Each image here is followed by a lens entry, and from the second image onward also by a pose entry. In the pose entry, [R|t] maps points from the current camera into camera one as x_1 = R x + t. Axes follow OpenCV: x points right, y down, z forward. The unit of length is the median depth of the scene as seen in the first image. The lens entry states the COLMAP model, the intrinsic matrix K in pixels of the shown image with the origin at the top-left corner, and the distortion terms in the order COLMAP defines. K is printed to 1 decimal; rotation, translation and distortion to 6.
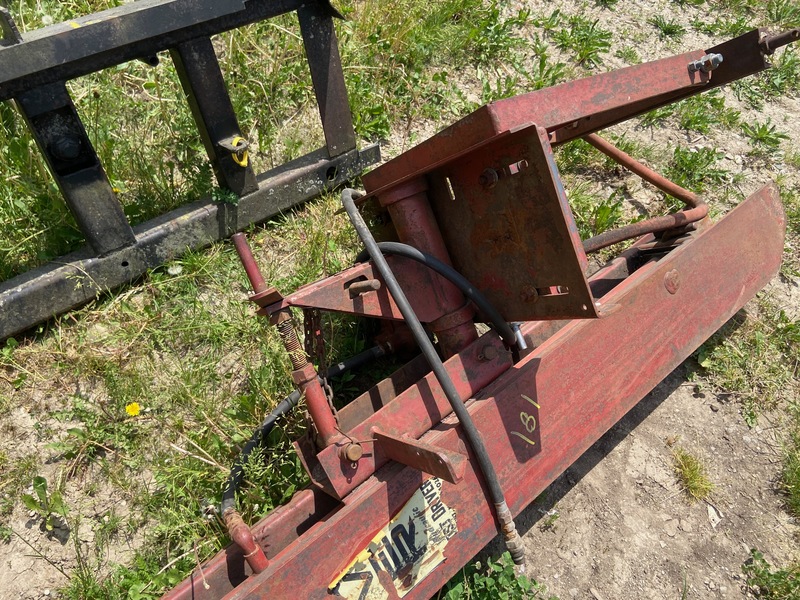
lens RADIAL K [[603.7, 0, 392.7], [0, 603.7, 304.9], [0, 0, 1]] dist [0.143017, -0.194020]
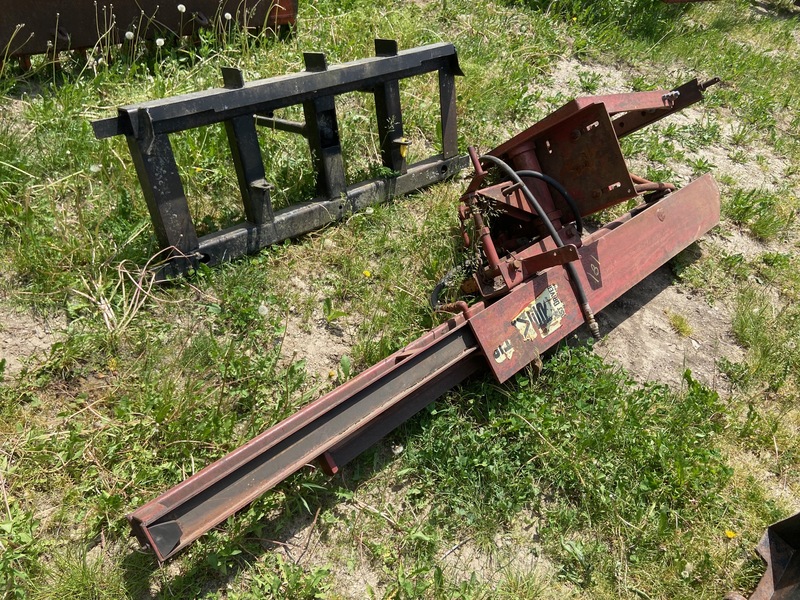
lens RADIAL K [[603.7, 0, 392.7], [0, 603.7, 304.9], [0, 0, 1]] dist [0.143017, -0.194020]
pose [[0.997281, 0.005130, 0.073509, -0.454634], [0.007630, 0.985022, -0.172261, 0.532183], [-0.073291, 0.172354, 0.982305, -0.652464]]
